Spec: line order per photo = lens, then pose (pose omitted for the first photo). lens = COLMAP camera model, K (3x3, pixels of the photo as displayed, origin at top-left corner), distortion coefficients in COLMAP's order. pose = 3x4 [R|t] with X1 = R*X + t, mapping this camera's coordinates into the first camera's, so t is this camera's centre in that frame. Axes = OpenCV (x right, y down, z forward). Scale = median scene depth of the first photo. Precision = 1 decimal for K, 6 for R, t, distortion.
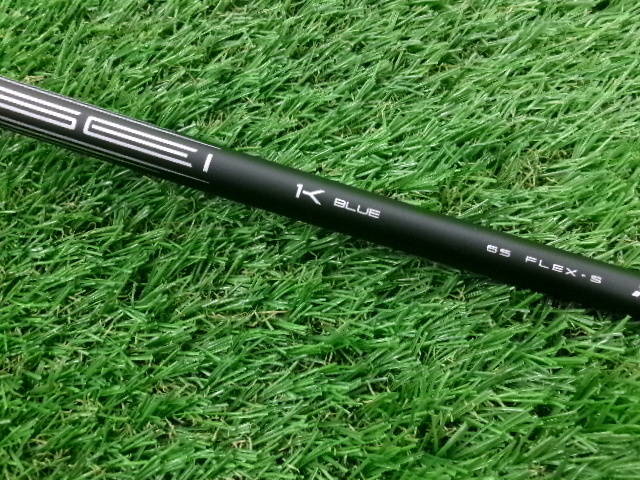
lens RADIAL K [[528.3, 0, 323.5], [0, 528.3, 239.5], [0, 0, 1]] dist [-0.005705, -0.011729]
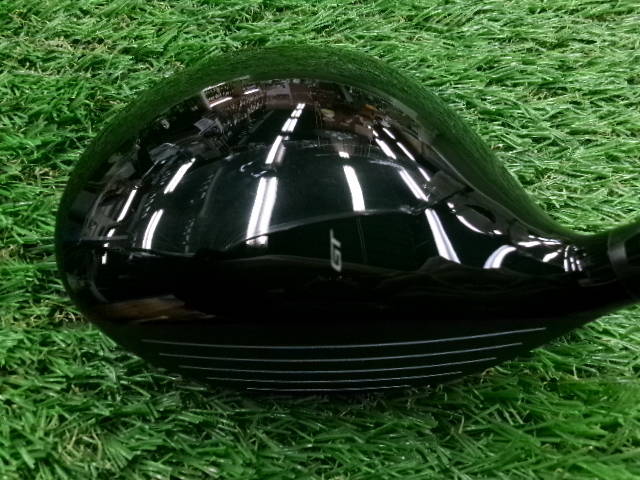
lens RADIAL K [[528.3, 0, 323.5], [0, 528.3, 239.5], [0, 0, 1]] dist [-0.005705, -0.011729]
pose [[0.847251, 0.508601, -0.153264, -0.267333], [-0.519754, 0.853304, -0.041569, 0.312639], [0.109639, 0.114879, 0.987311, -0.096054]]
